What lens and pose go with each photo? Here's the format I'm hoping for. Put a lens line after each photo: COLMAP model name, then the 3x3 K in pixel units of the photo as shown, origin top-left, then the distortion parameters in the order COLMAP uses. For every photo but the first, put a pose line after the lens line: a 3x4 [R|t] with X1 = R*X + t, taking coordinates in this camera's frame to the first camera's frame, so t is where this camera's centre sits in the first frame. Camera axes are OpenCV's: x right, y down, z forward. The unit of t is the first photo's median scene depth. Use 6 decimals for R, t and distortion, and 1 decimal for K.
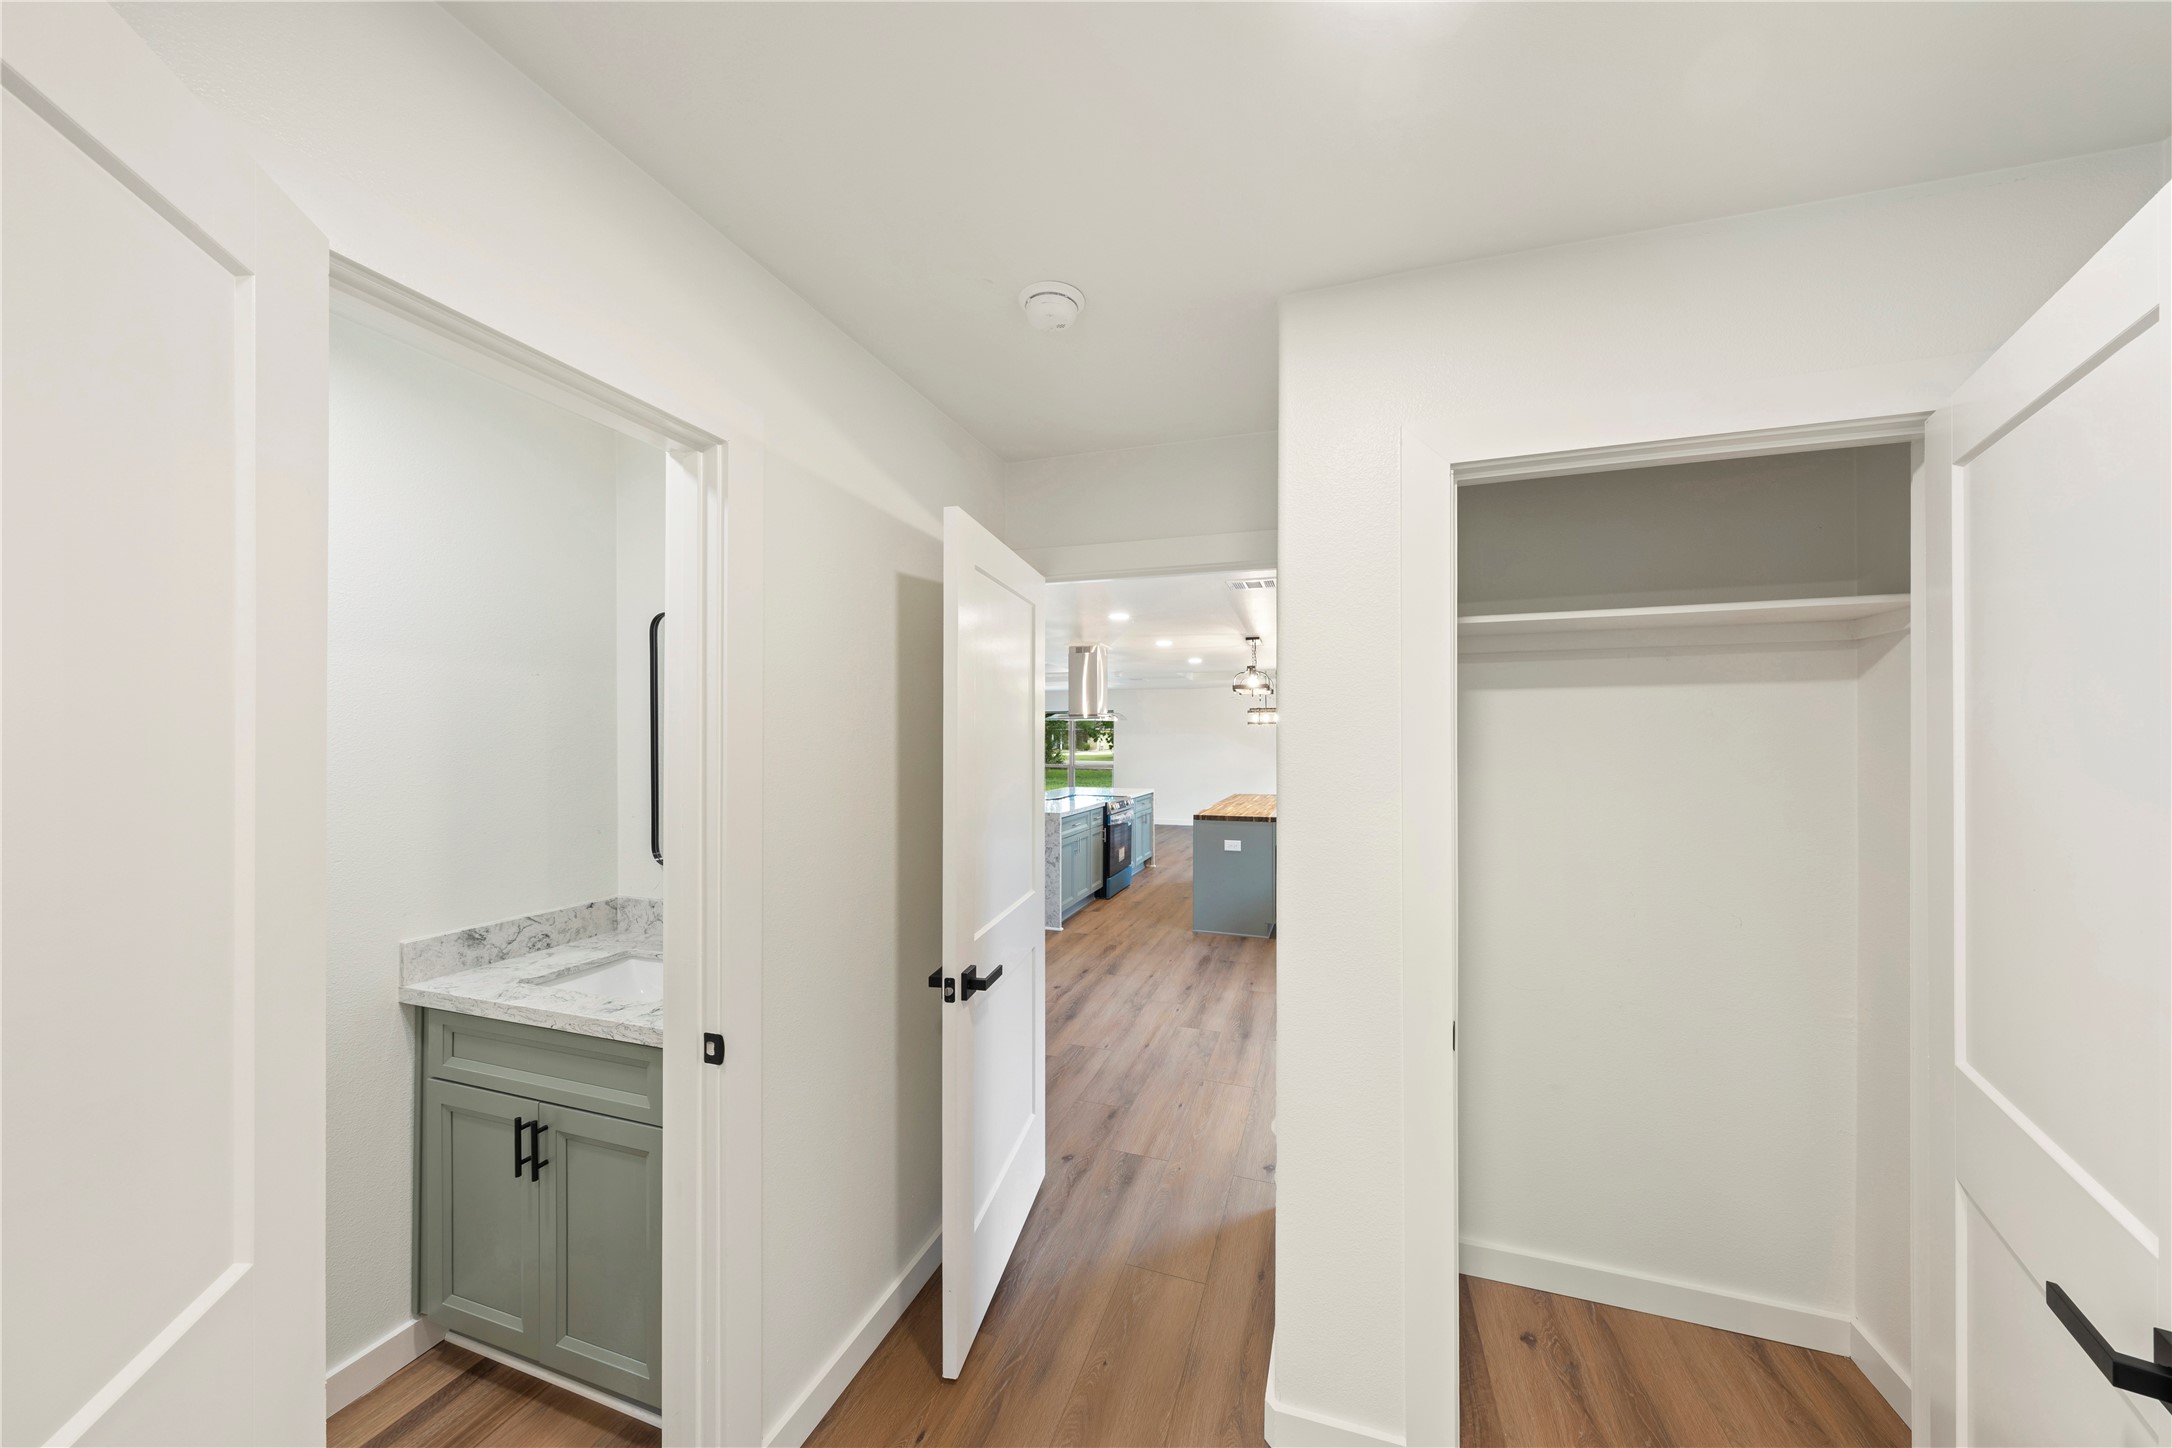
lens RADIAL K [[739.5, 0, 1075.7], [0, 739.5, 736.4], [0, 0, 1]] dist [-0.001845, 0.000687]
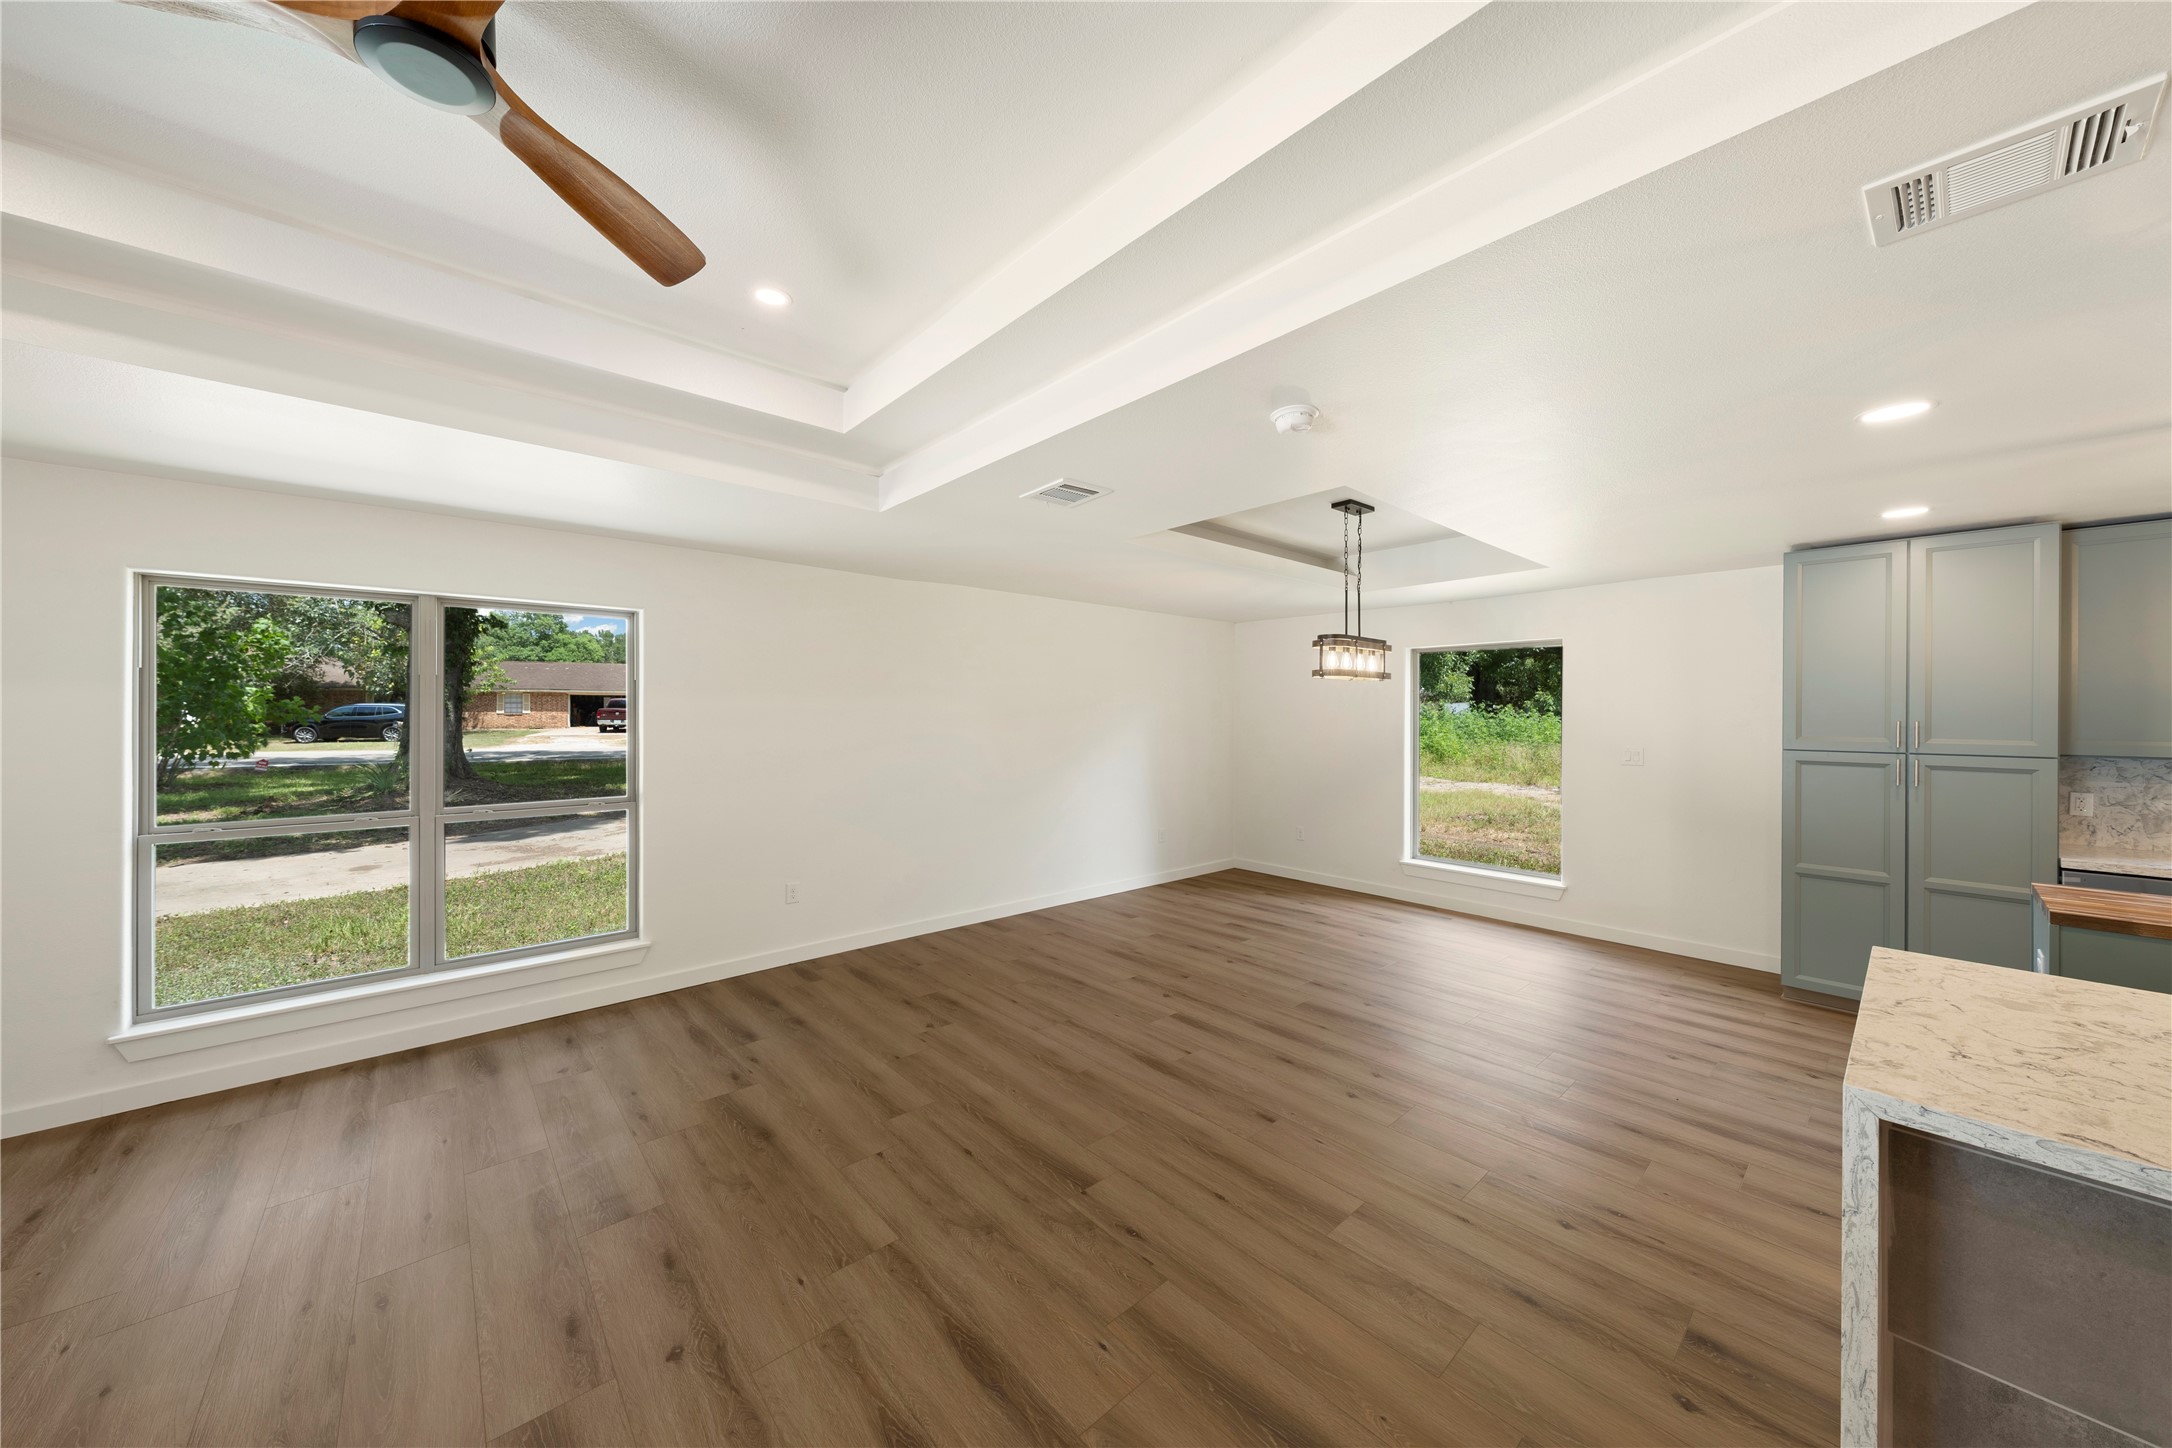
lens RADIAL K [[739.5, 0, 1093.7], [0, 739.5, 720.0], [0, 0, 1]] dist [-0.001845, 0.000687]
pose [[0.475343, 0.002172, 0.879798, -0.286239], [-0.015083, 0.999870, 0.005680, 0.011543], [-0.879671, -0.015970, 0.475314, 1.639292]]
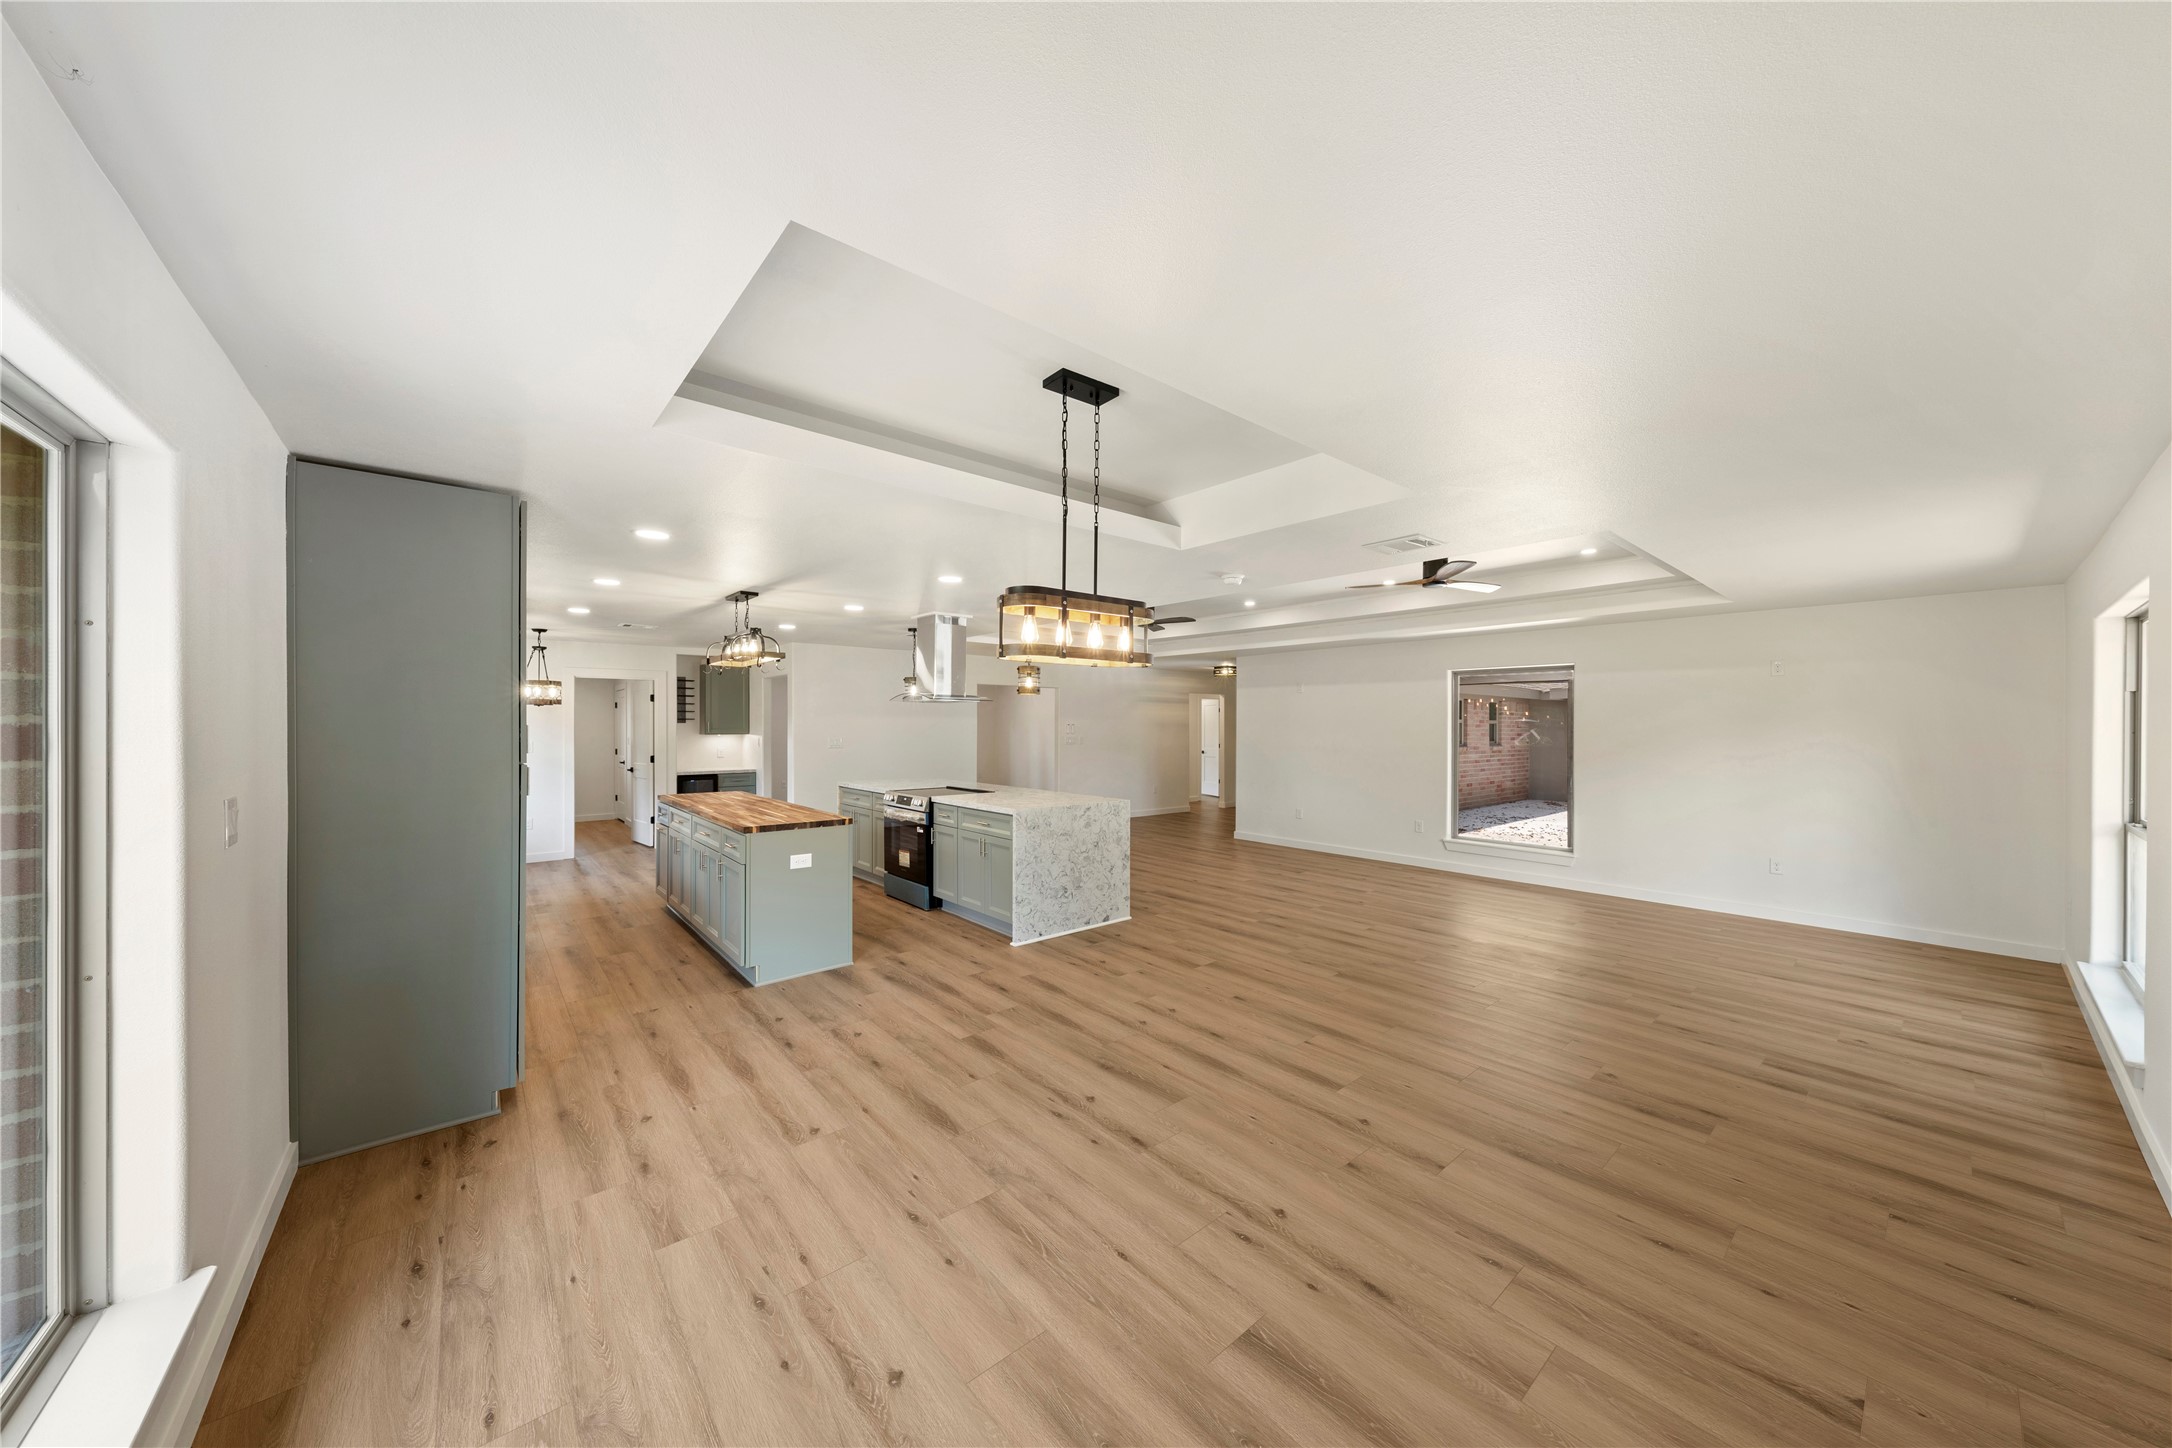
lens RADIAL K [[739.5, 0, 1076.5], [0, 739.5, 735.9], [0, 0, 1]] dist [-0.001845, 0.000687]
pose [[-0.509778, 0.019494, -0.860085, 0.849852], [0.009459, 0.999810, 0.017054, 0.008117], [0.860254, 0.000559, -0.509865, 1.984474]]
